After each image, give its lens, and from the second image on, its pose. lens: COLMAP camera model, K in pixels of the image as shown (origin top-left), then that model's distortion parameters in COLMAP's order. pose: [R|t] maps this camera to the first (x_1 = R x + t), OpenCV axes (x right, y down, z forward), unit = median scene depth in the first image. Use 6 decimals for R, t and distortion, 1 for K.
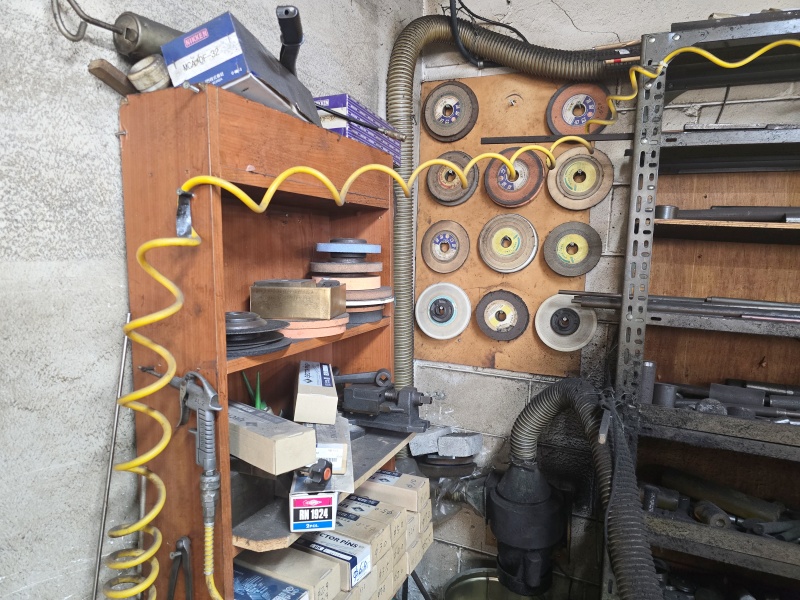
lens RADIAL K [[544.5, 0, 397.7], [0, 544.5, 307.3], [0, 0, 1]] dist [0.046585, -0.044943]
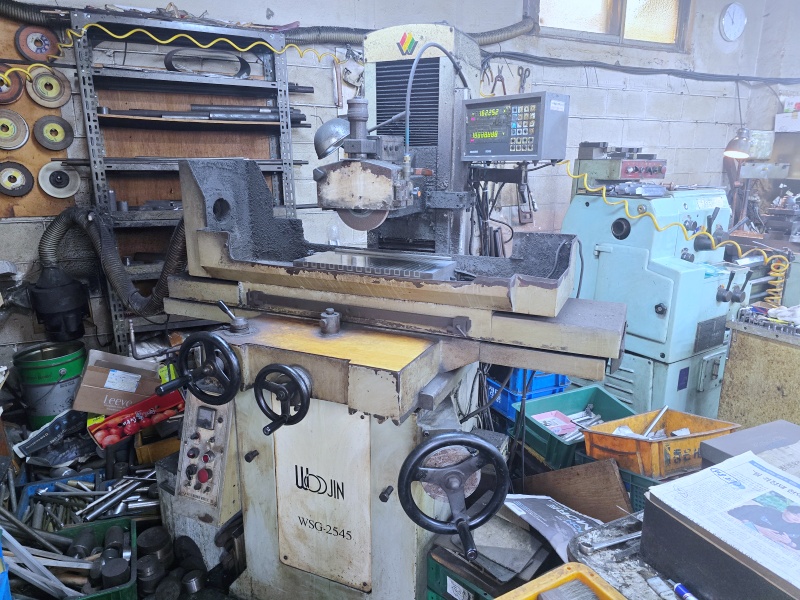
lens RADIAL K [[544.5, 0, 397.7], [0, 544.5, 307.3], [0, 0, 1]] dist [0.046585, -0.044943]
pose [[0.657507, -0.218421, 0.721094, -0.323989], [0.104070, 0.974213, 0.200198, 0.188982], [-0.746226, -0.056587, 0.663283, -0.937499]]
